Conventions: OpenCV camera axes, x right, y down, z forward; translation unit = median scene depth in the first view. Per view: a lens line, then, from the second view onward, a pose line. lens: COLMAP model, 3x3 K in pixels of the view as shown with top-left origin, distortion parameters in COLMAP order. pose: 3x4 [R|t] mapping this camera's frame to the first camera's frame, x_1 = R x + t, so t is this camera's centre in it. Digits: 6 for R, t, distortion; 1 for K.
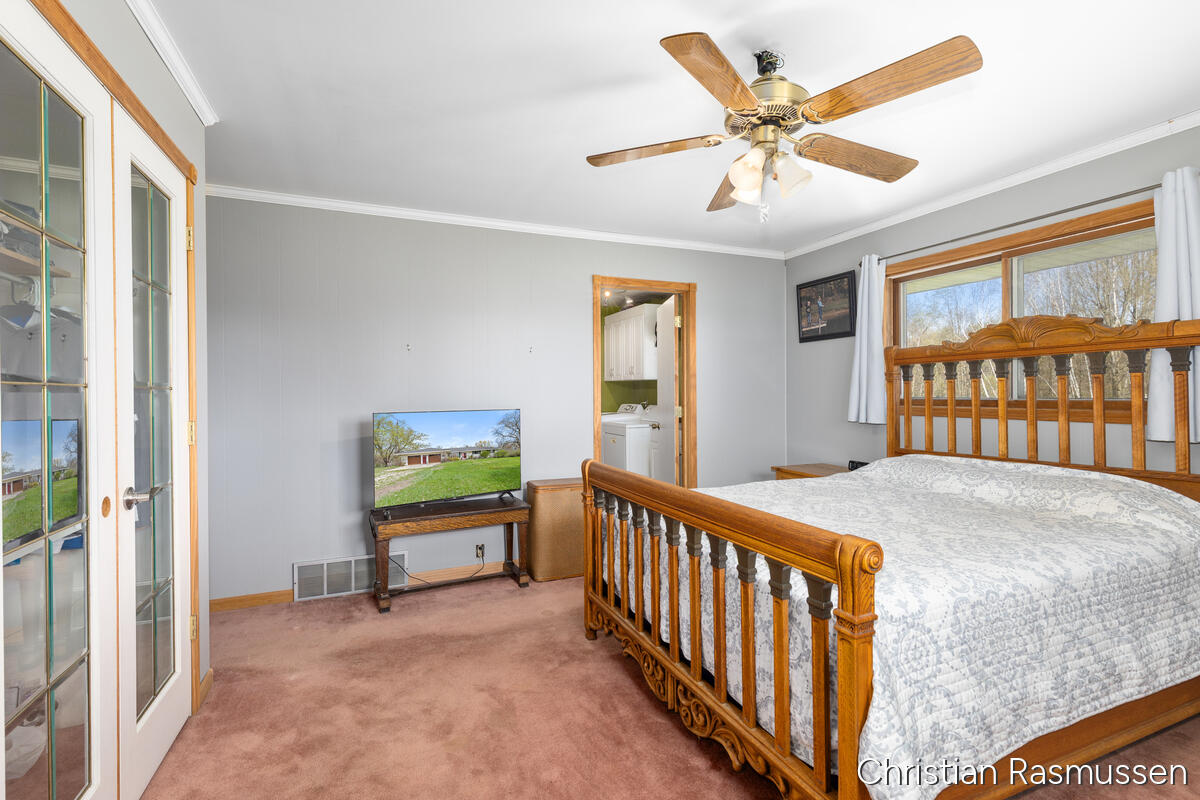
lens RADIAL K [[552.4, 0, 605.1], [0, 552.4, 393.8], [0, 0, 1]] dist [0.002254, 0.000481]
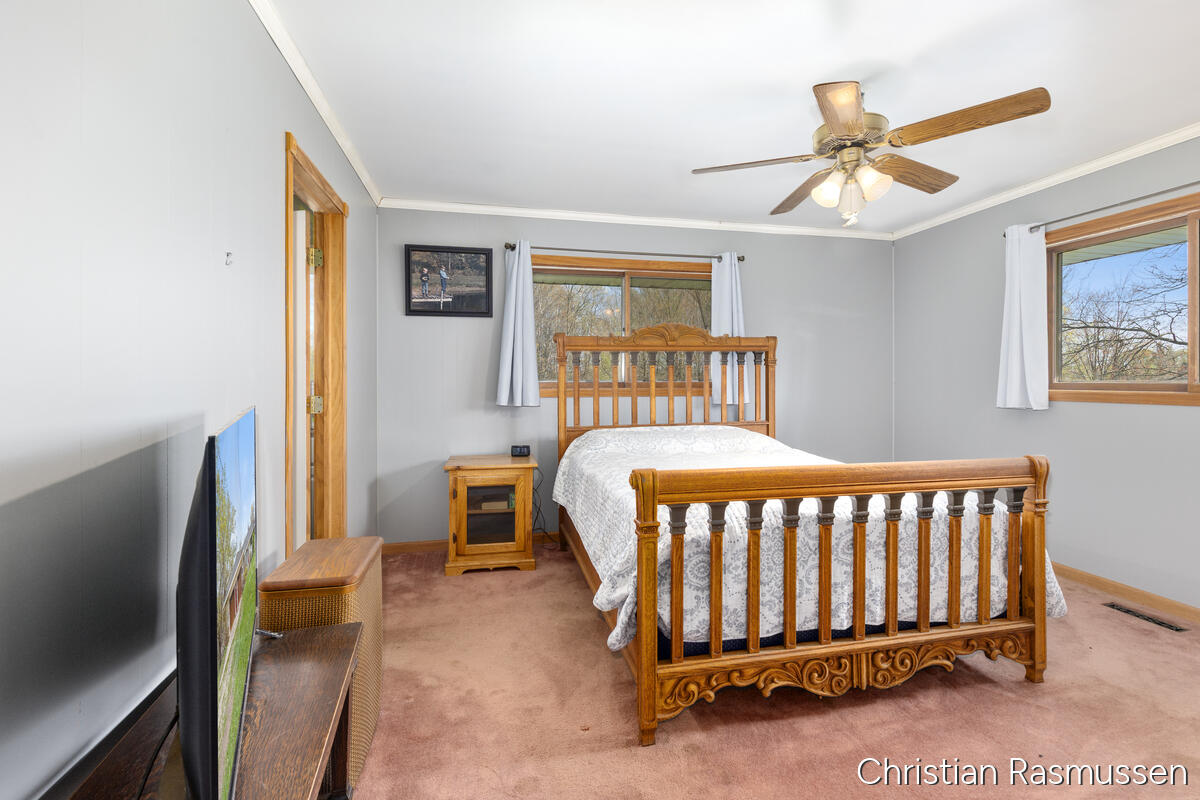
lens RADIAL K [[552.4, 0, 619.9], [0, 552.4, 380.7], [0, 0, 1]] dist [0.002254, 0.000481]
pose [[0.163109, 0.000764, 0.986608, -0.571482], [0.001678, 0.999998, -0.001052, 0.009353], [-0.986607, 0.001827, 0.163108, 0.771484]]
